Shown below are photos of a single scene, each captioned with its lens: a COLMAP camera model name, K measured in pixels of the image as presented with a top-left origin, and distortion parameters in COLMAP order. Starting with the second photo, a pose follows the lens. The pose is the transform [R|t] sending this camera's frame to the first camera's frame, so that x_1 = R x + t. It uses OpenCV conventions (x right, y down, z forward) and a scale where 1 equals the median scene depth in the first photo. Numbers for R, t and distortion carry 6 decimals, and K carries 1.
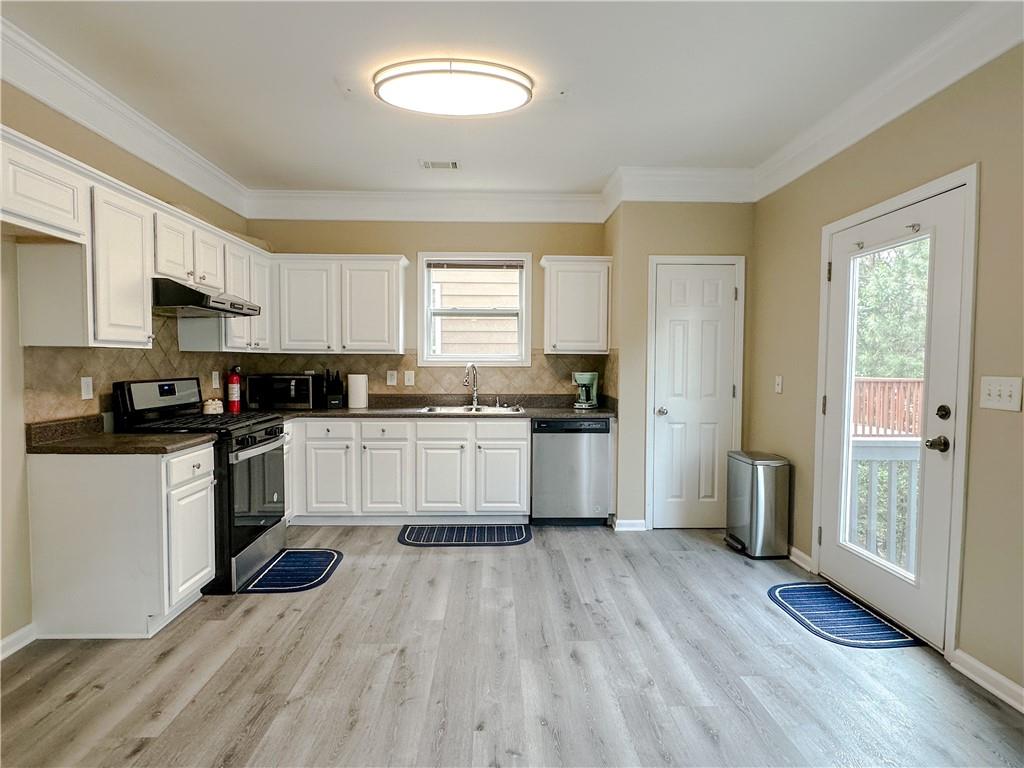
lens RADIAL K [[546.1, 0, 512.1], [0, 546.1, 386.9], [0, 0, 1]] dist [0.002258, 0.000356]
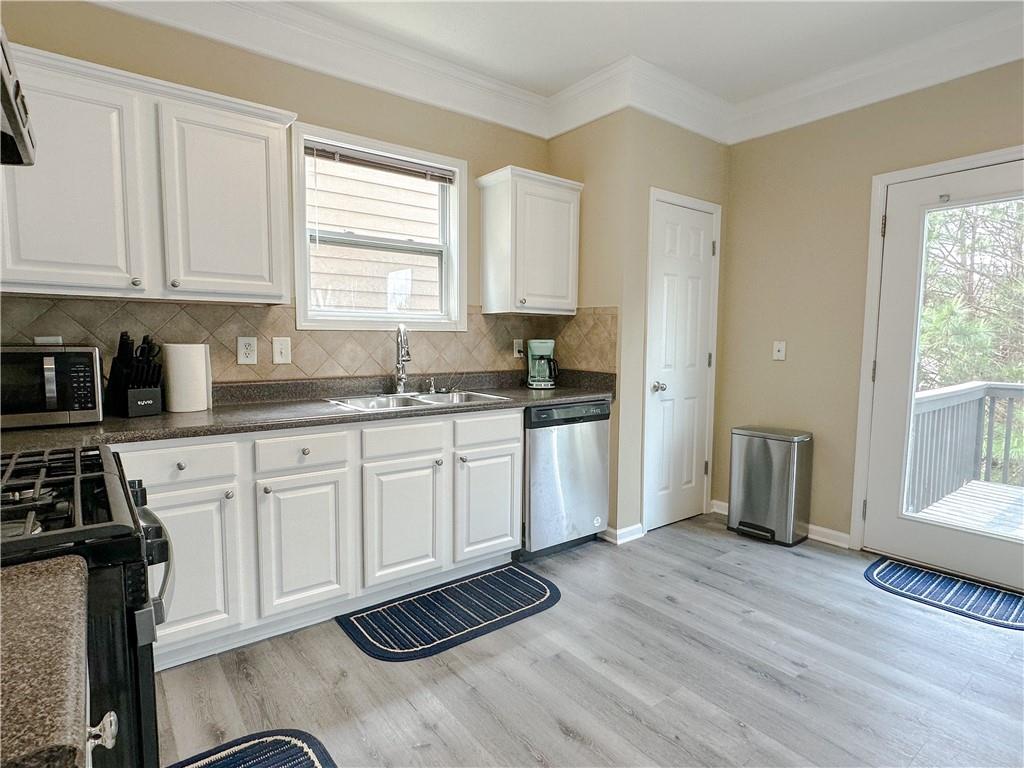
lens RADIAL K [[546.1, 0, 512.1], [0, 546.1, 386.9], [0, 0, 1]] dist [0.002258, 0.000356]
pose [[0.810626, -0.050680, 0.583367, -0.361783], [0.024868, 0.998328, 0.052174, -0.002447], [-0.585036, -0.027786, 0.810531, 0.459913]]
